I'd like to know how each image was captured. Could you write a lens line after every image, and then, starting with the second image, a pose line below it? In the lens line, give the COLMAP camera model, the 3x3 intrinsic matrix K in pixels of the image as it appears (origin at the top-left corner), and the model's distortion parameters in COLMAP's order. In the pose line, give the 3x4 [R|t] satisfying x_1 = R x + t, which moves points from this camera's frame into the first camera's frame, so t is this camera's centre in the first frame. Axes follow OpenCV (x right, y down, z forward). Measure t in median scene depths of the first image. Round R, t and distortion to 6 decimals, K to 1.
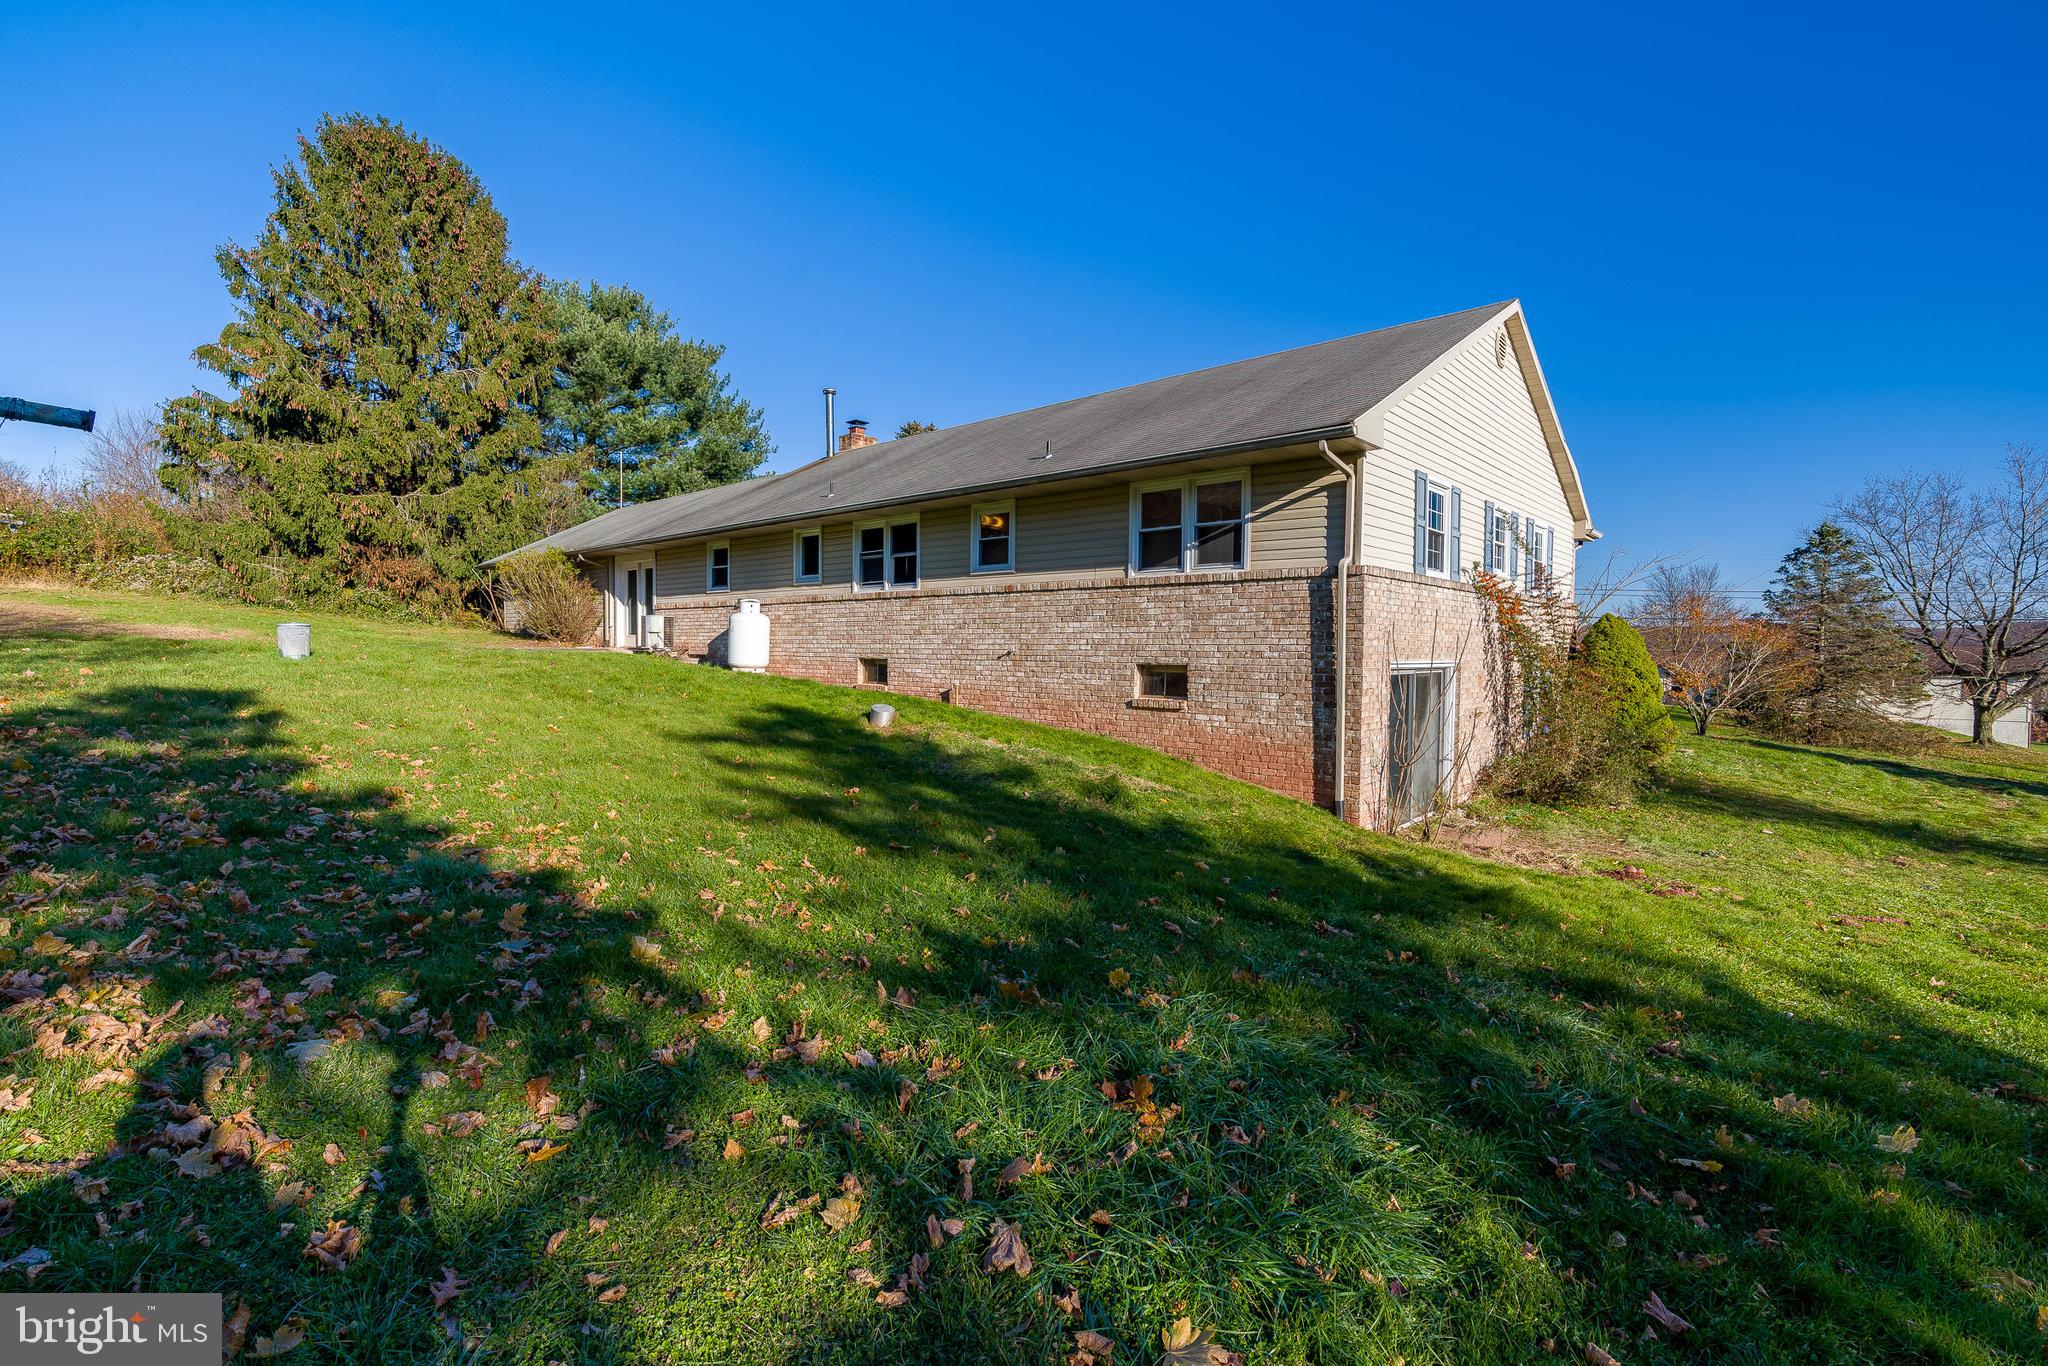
lens RADIAL K [[935.6, 0, 1024.0], [0, 935.6, 683.0], [0, 0, 1]] dist [-0.009050, 0.000194]
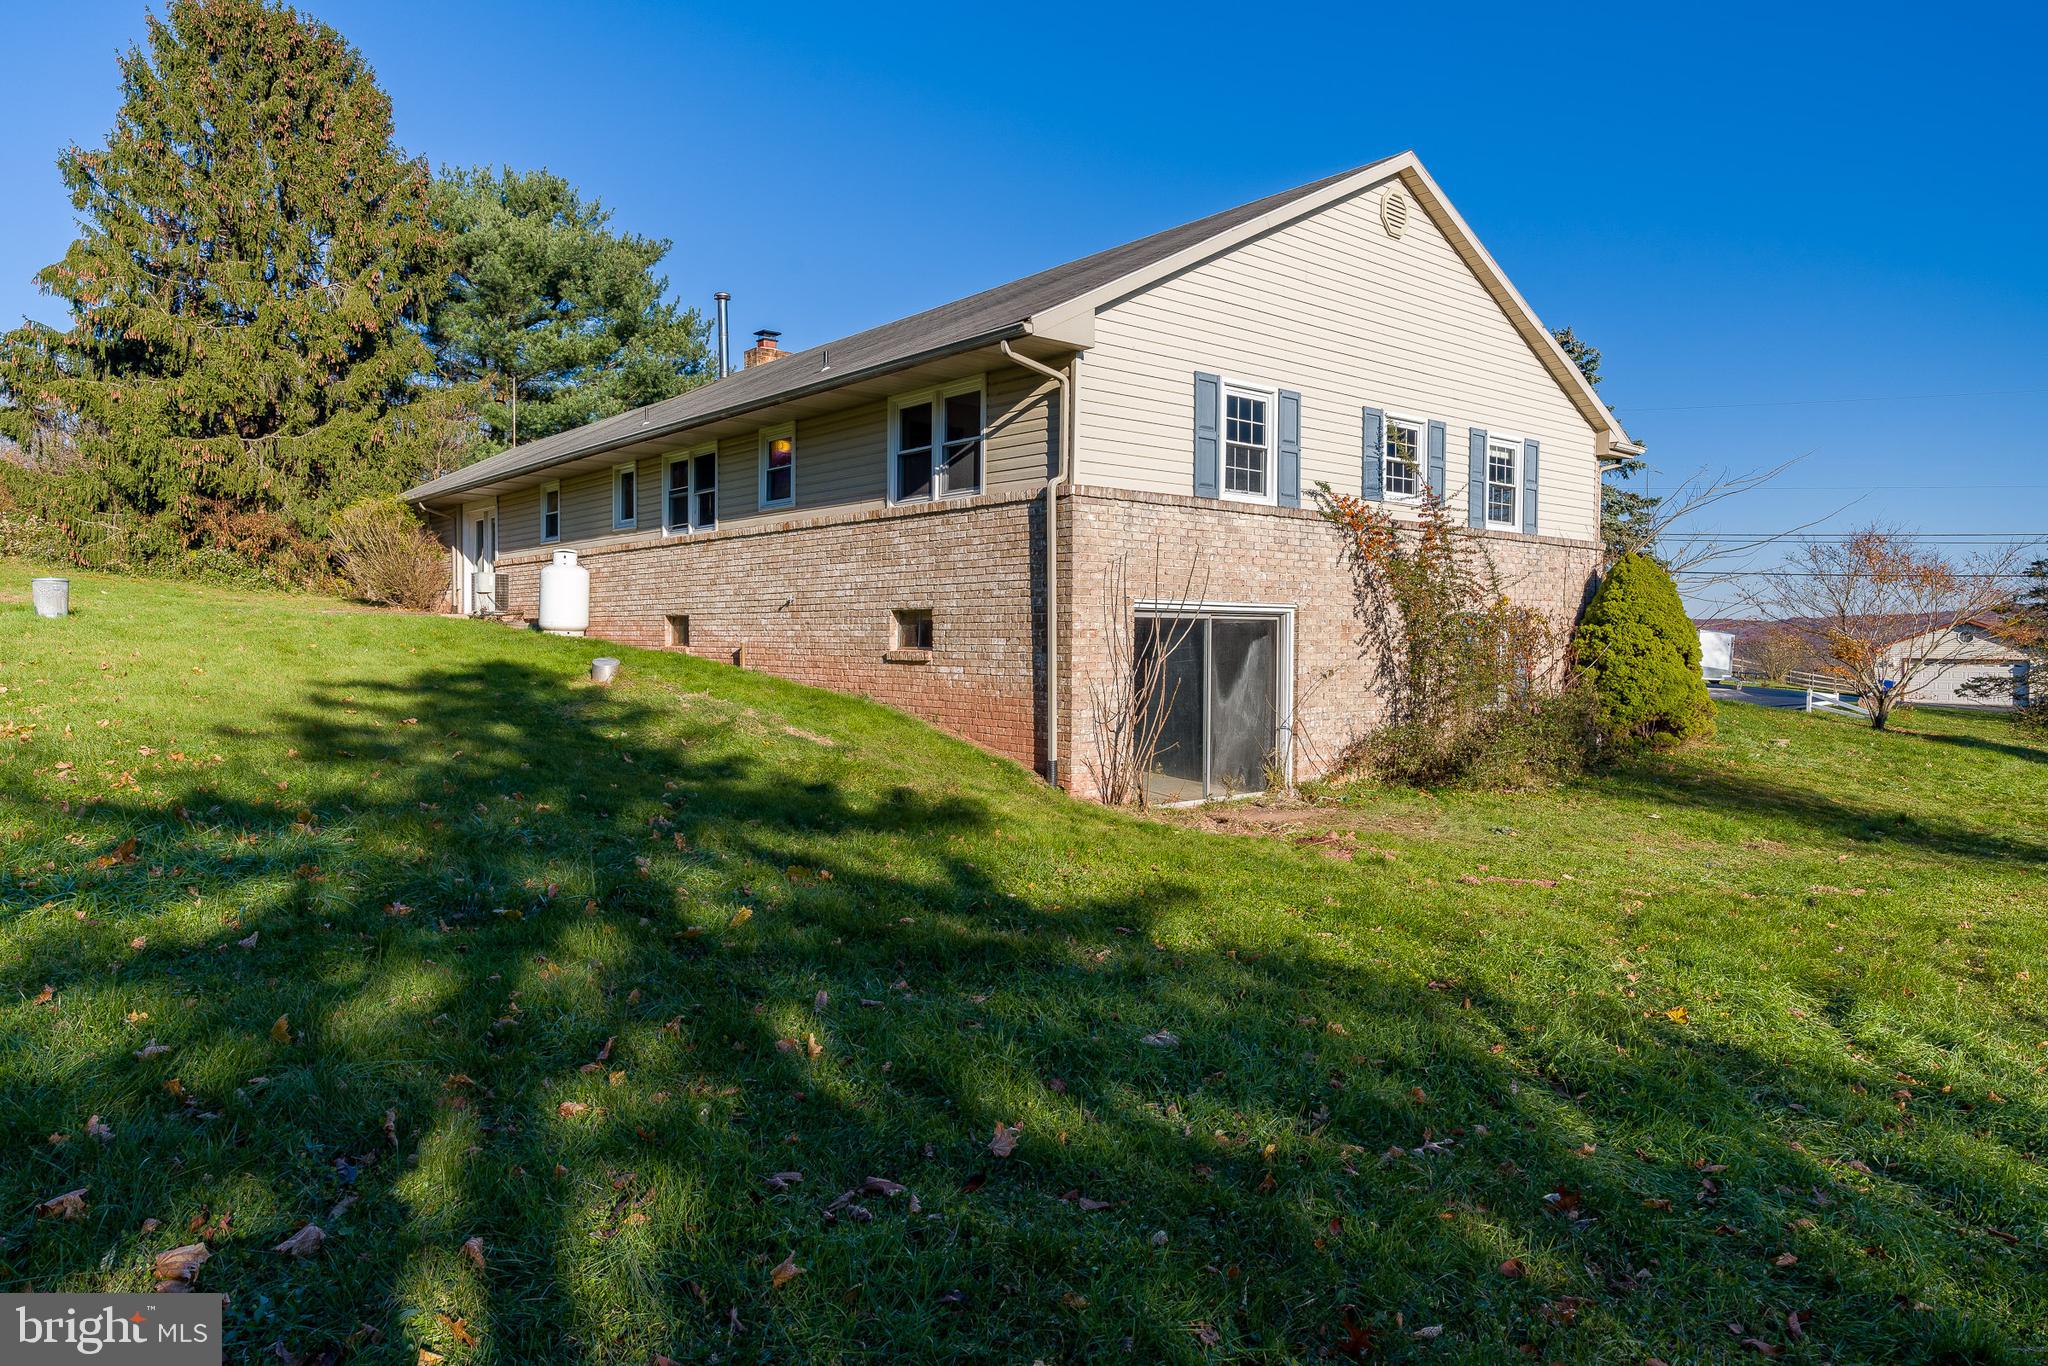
lens RADIAL K [[1313.7, 0, 1024.0], [0, 1313.7, 683.0], [0, 0, 1]] dist [0.000954, -0.002339]
pose [[0.990605, 0.001647, -0.136747, 0.275260], [-0.002338, 0.999985, -0.004887, 0.035092], [0.136737, 0.005161, 0.990594, -0.112775]]
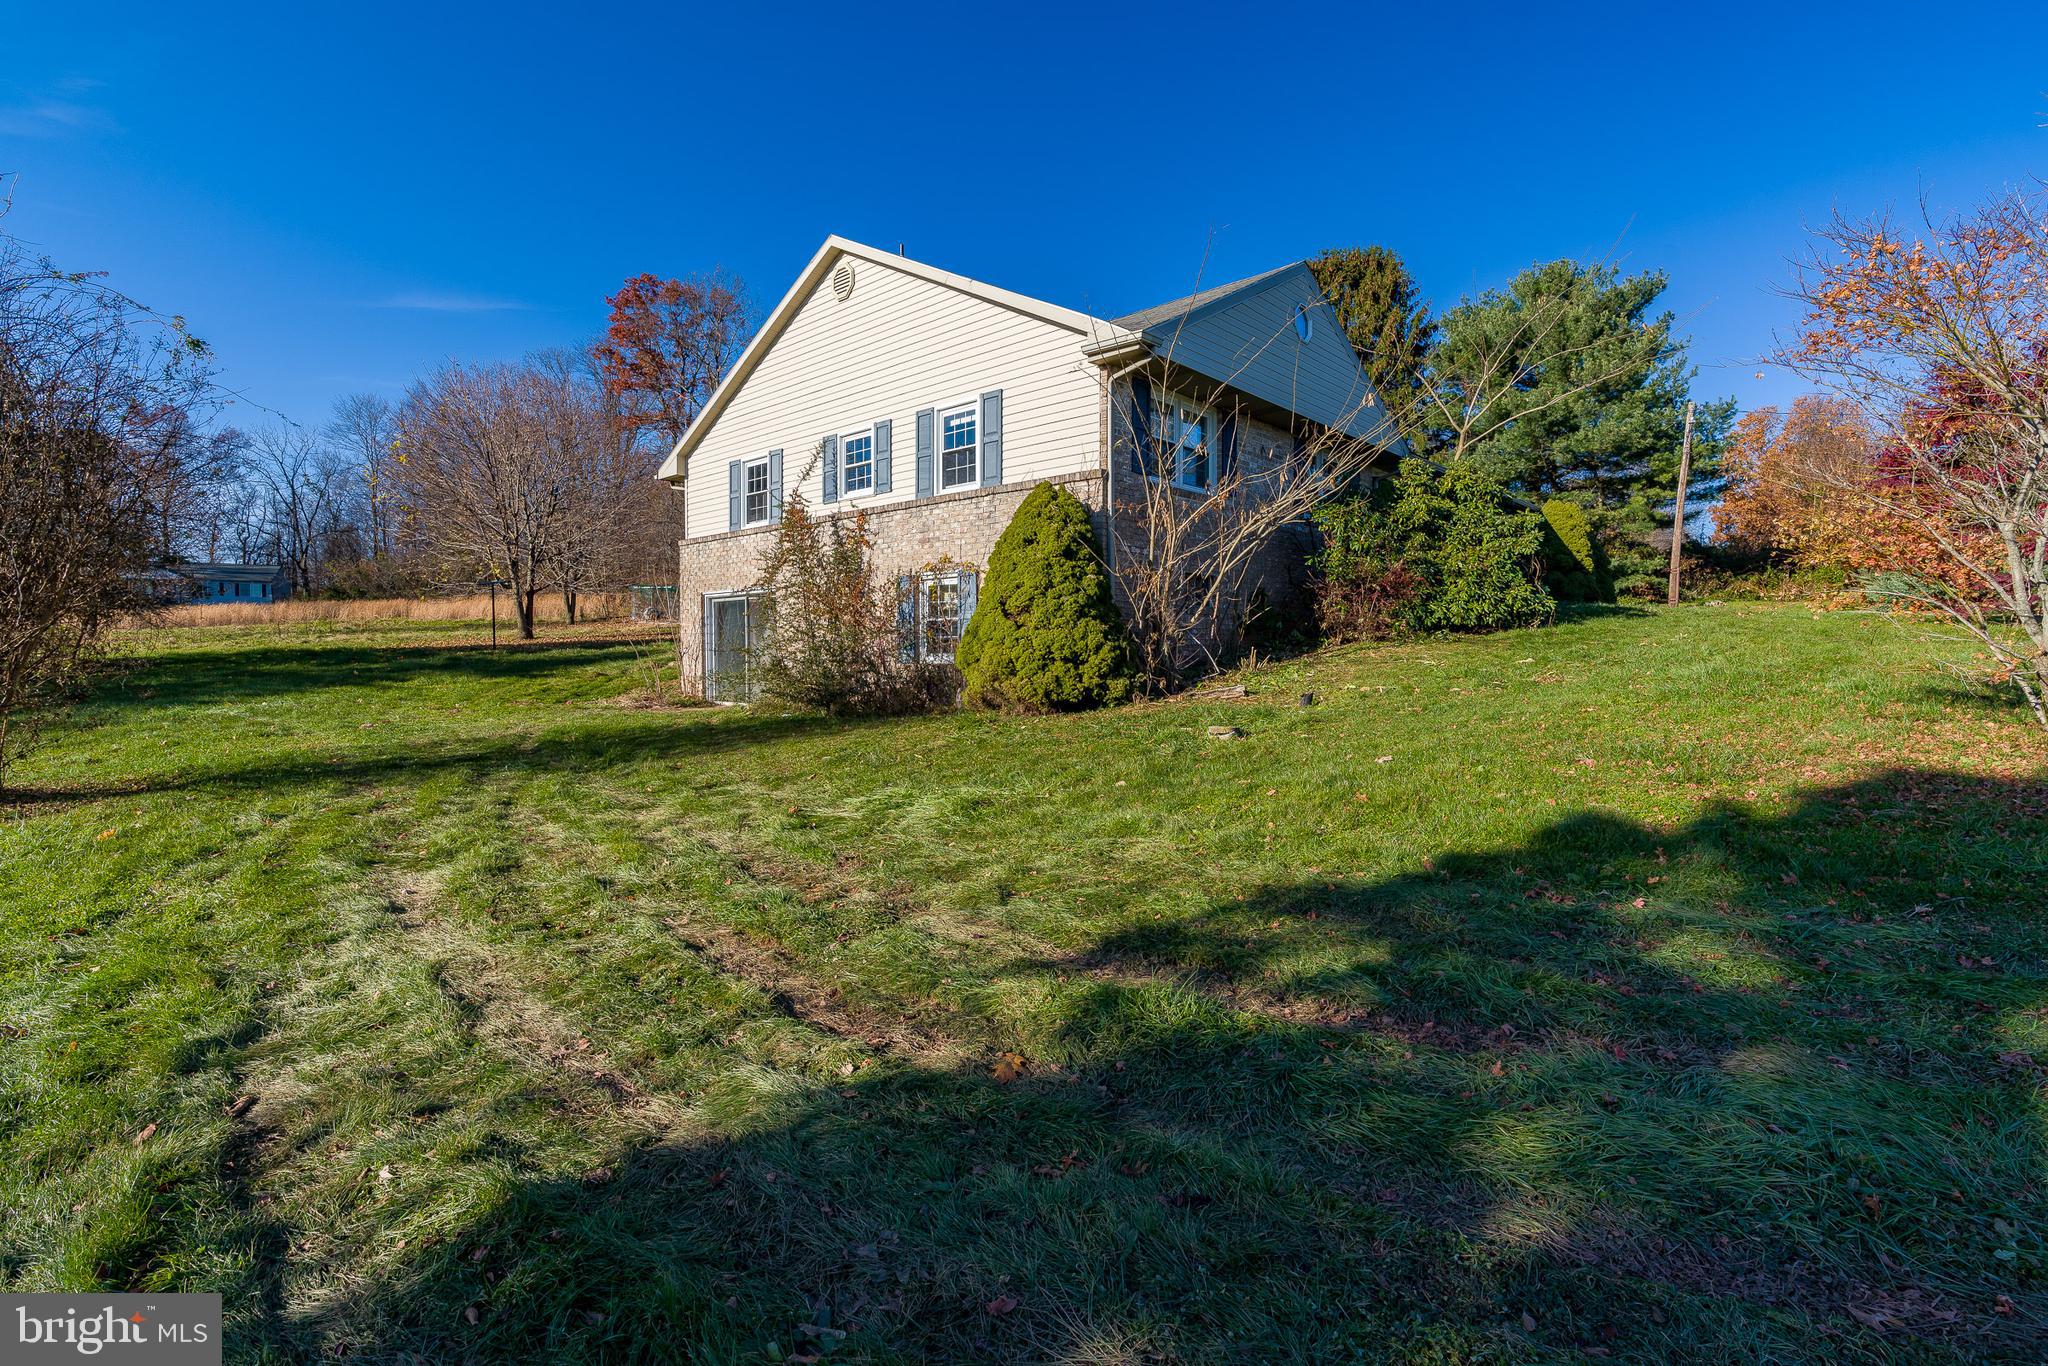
lens RADIAL K [[935.6, 0, 1024.0], [0, 935.6, 683.0], [0, 0, 1]] dist [-0.009050, 0.000194]
pose [[-0.023016, 0.083637, -0.996230, 1.252024], [0.017482, 0.996376, 0.083245, 0.008265], [0.999582, -0.015500, -0.024395, 0.963974]]
